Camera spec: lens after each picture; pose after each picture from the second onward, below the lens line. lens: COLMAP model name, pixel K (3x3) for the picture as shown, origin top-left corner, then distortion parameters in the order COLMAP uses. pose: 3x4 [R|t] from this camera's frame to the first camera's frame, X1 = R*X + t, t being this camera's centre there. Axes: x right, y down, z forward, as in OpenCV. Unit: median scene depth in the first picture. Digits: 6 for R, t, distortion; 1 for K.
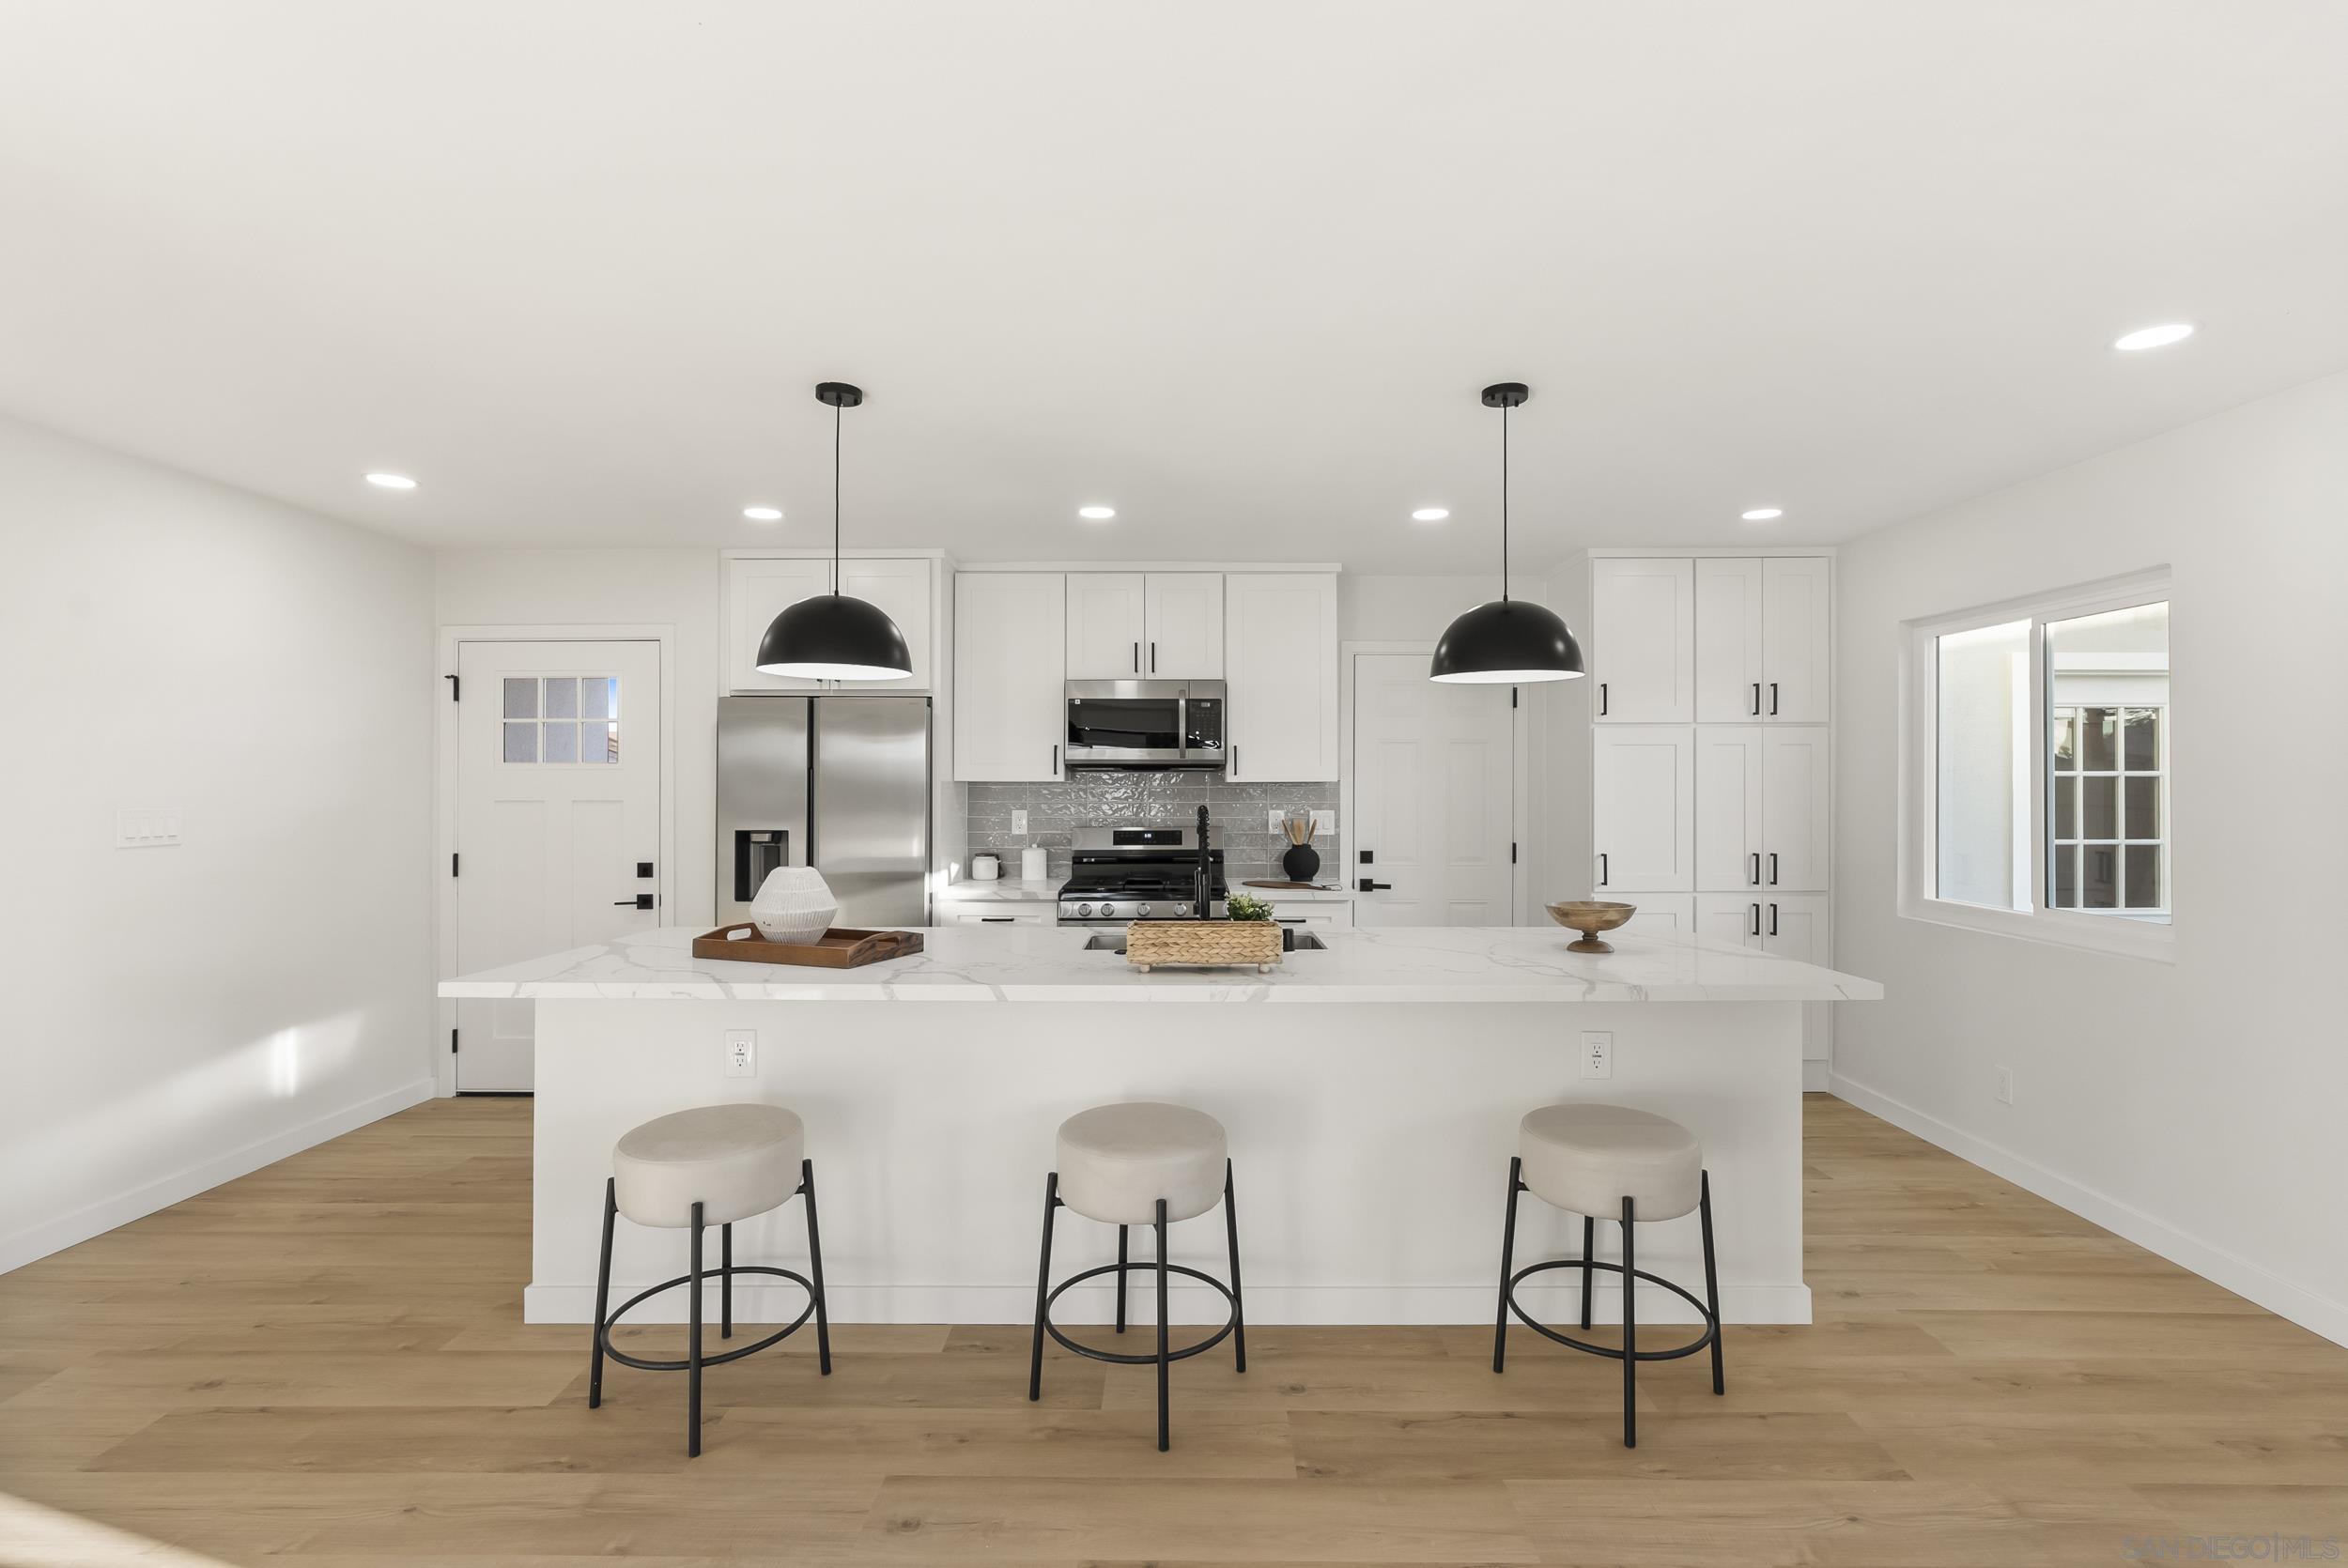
lens RADIAL K [[1060.1, 0, 1177.7], [0, 1060.1, 772.7], [0, 0, 1]] dist [-0.009956, 0.000189]
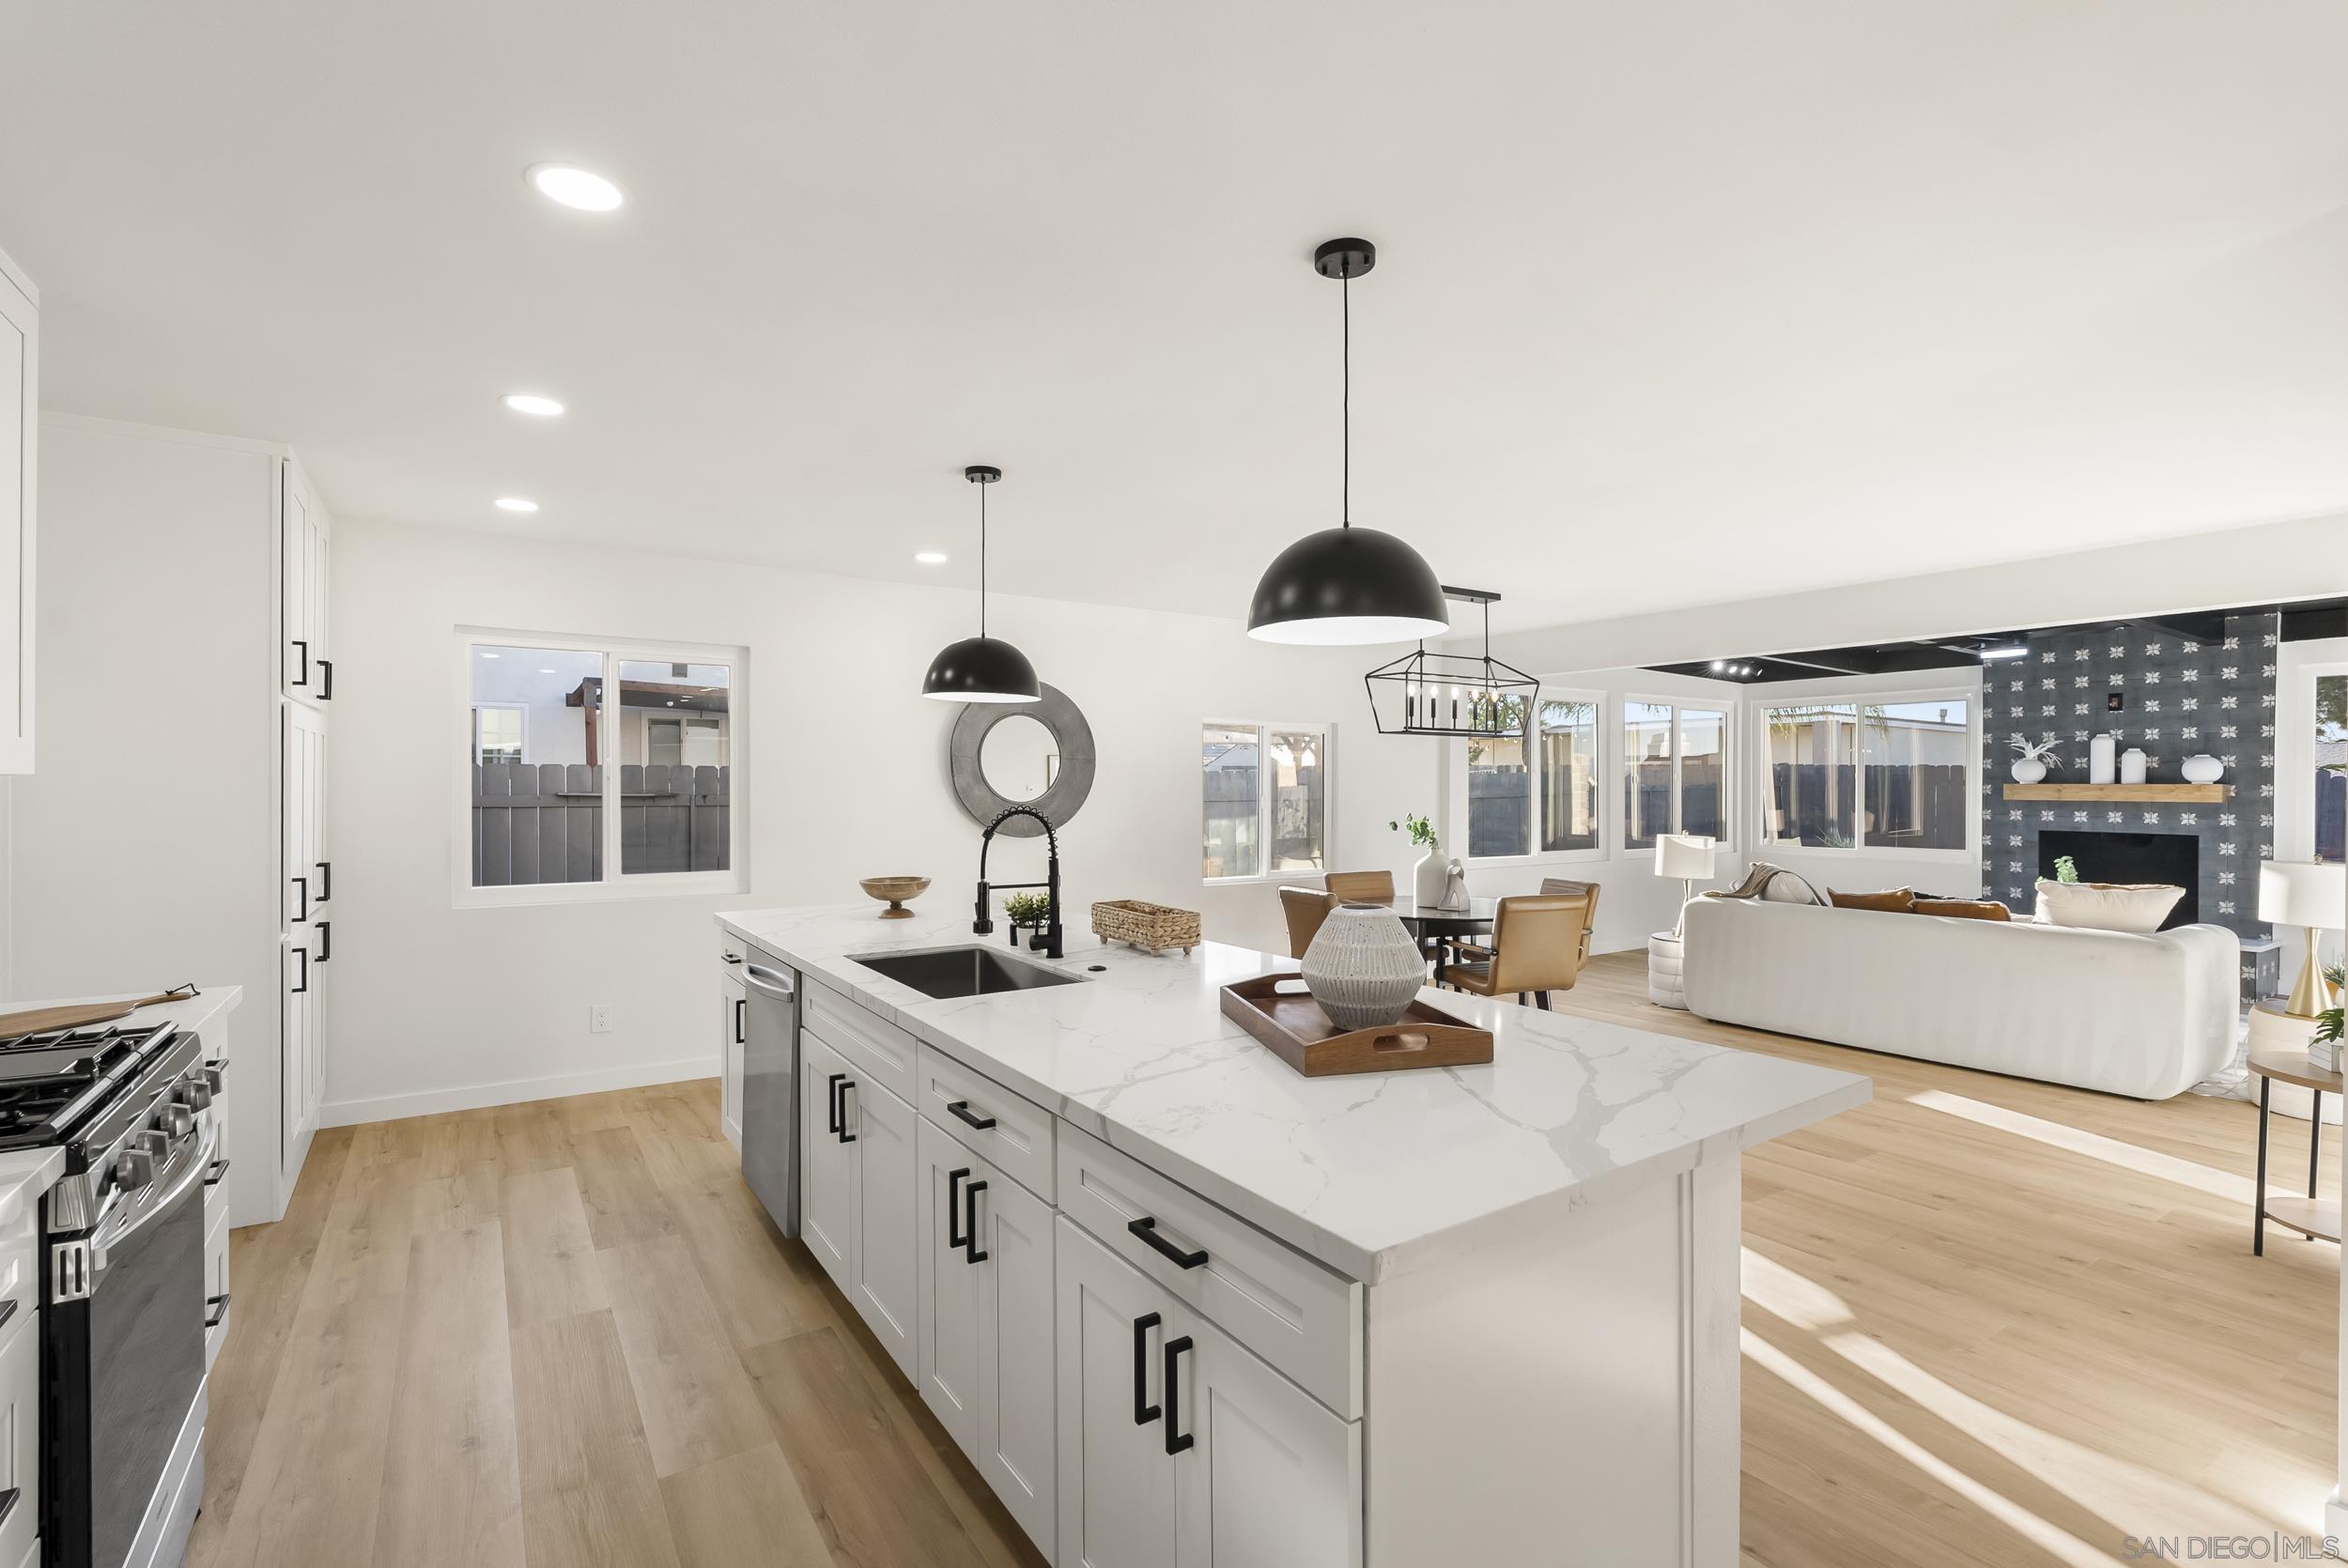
lens RADIAL K [[1073.4, 0, 1176.5], [0, 1073.4, 794.2], [0, 0, 1]] dist [-0.003139, 0.000810]
pose [[-0.557428, -0.008532, 0.830181, -0.500773], [-0.008658, 0.999953, 0.004463, 0.010336], [-0.830180, -0.004700, -0.557475, 0.852349]]
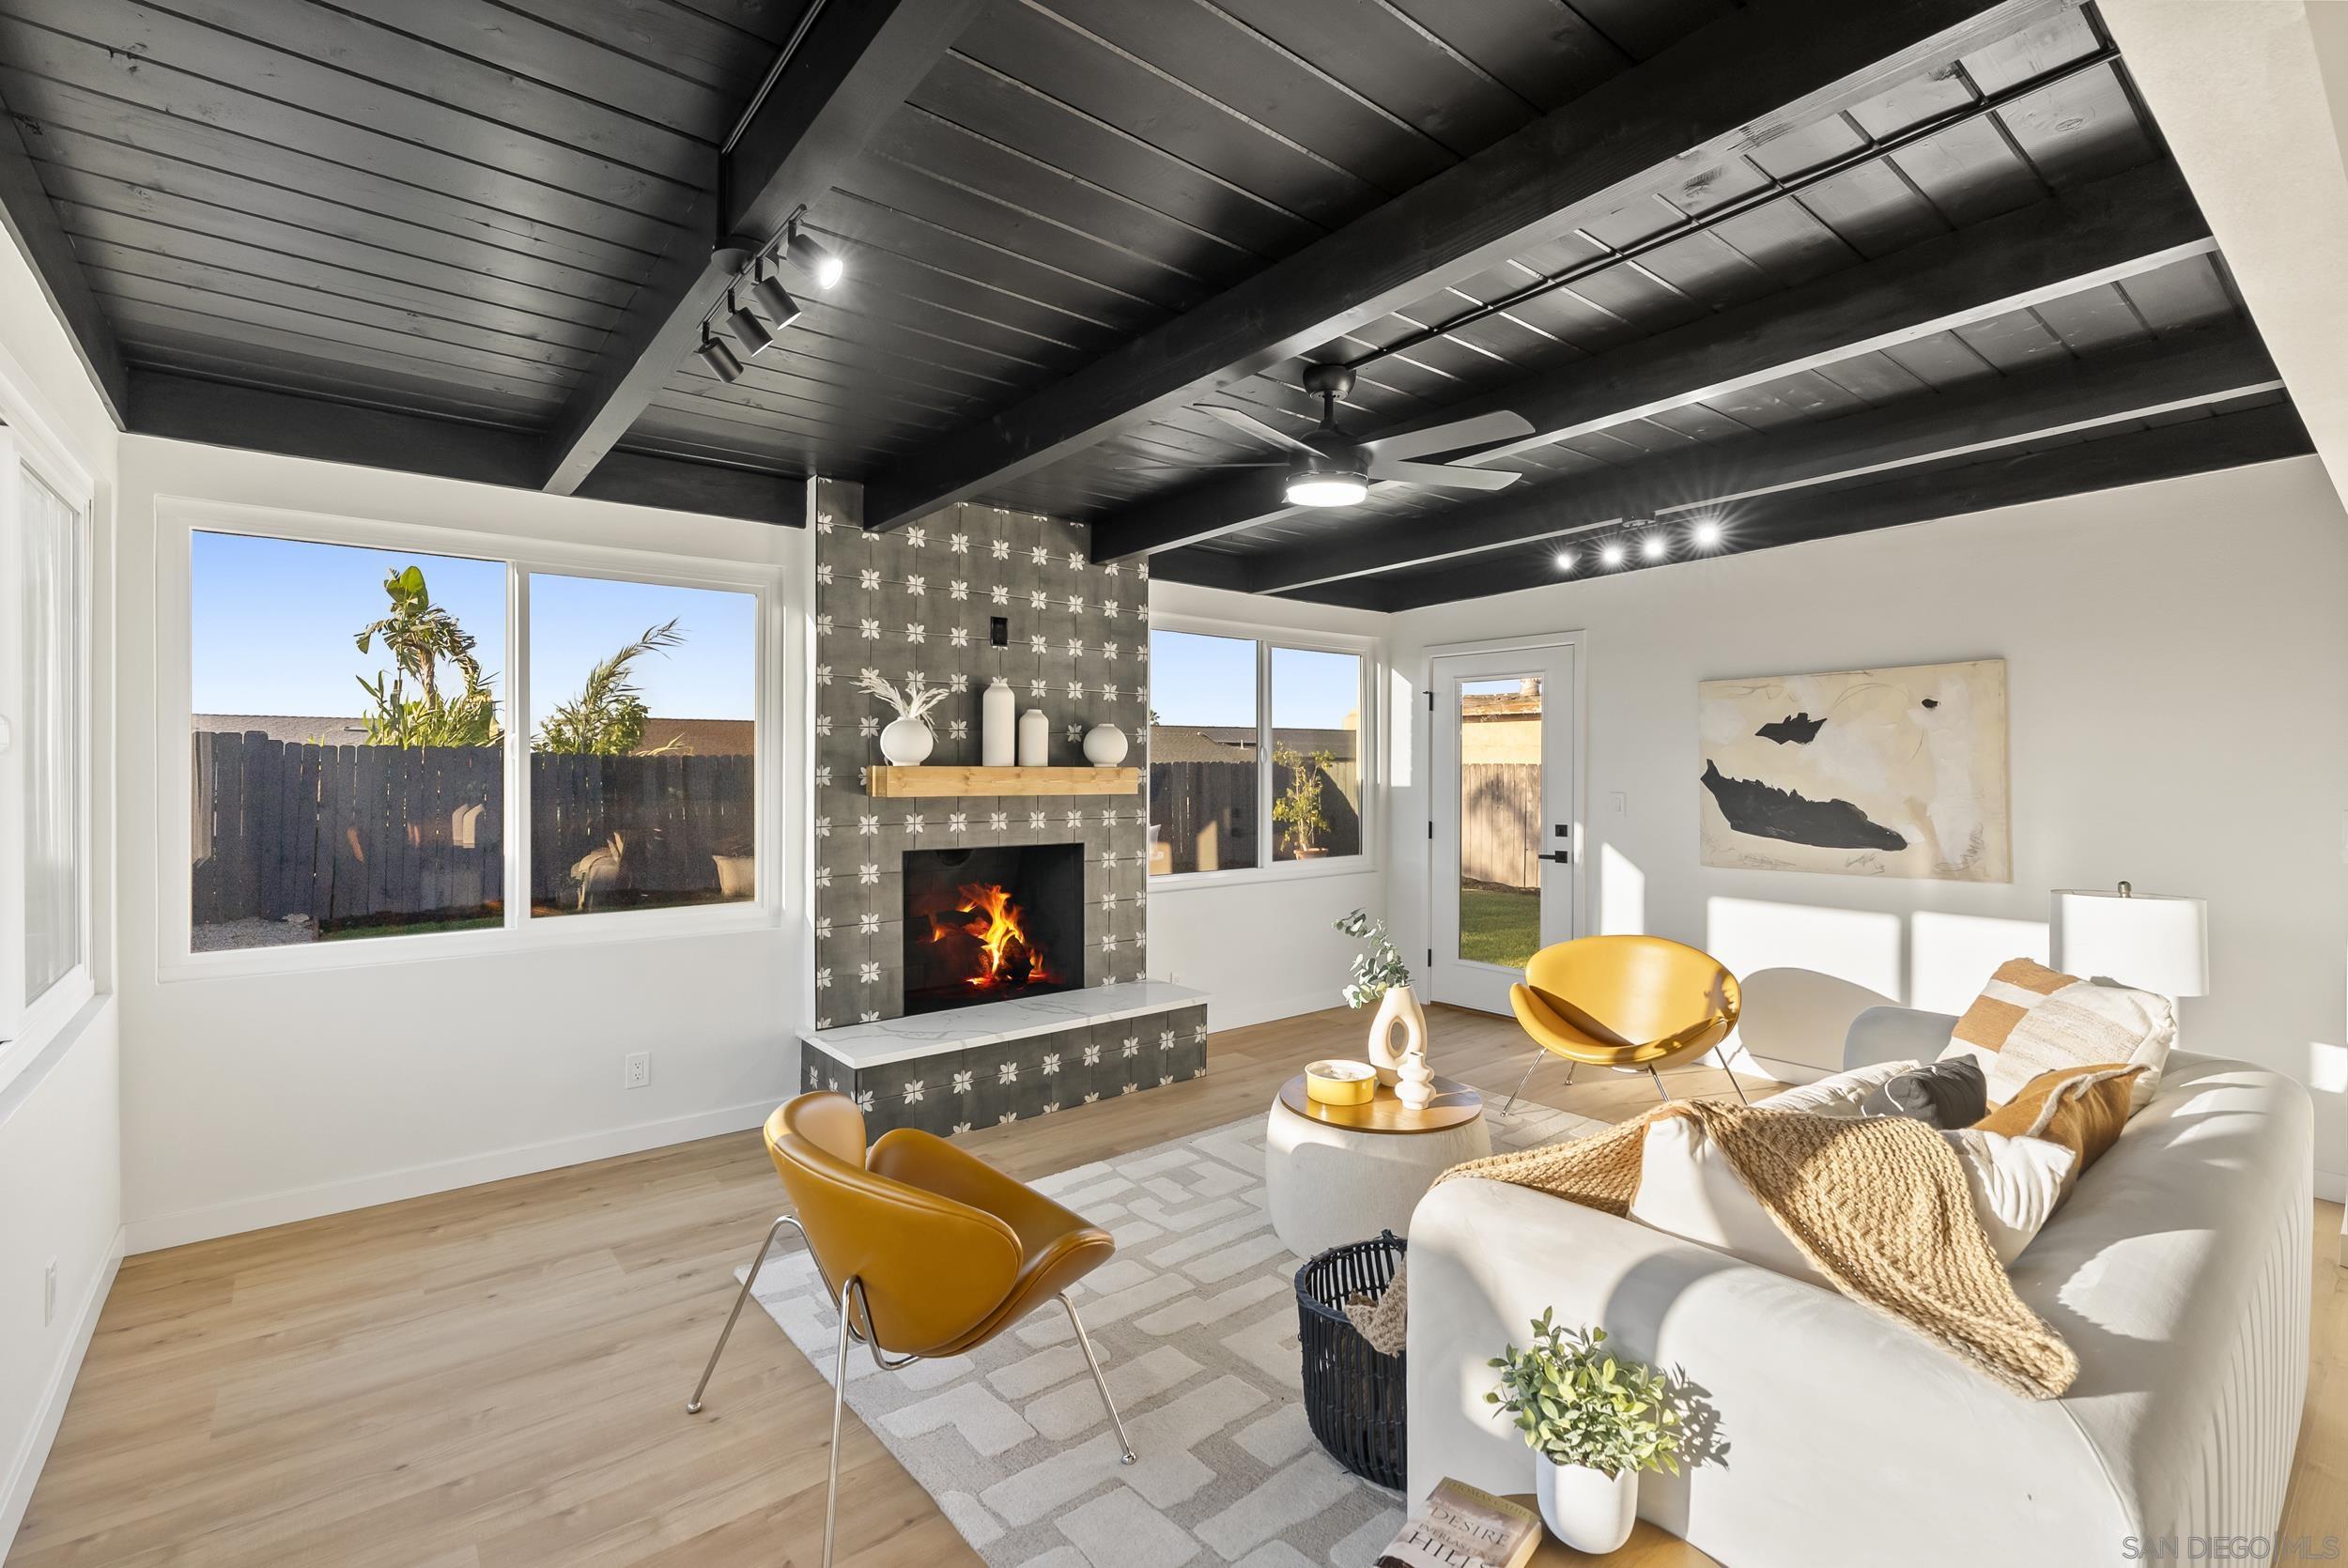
lens RADIAL K [[1060.1, 0, 1177.7], [0, 1060.1, 772.7], [0, 0, 1]] dist [-0.009956, 0.000189]
pose [[-0.774797, 0.000010, -0.632210, 0.496232], [-0.000085, 1.000000, 0.000119, -0.004052], [0.632210, 0.000146, -0.774797, -0.318303]]
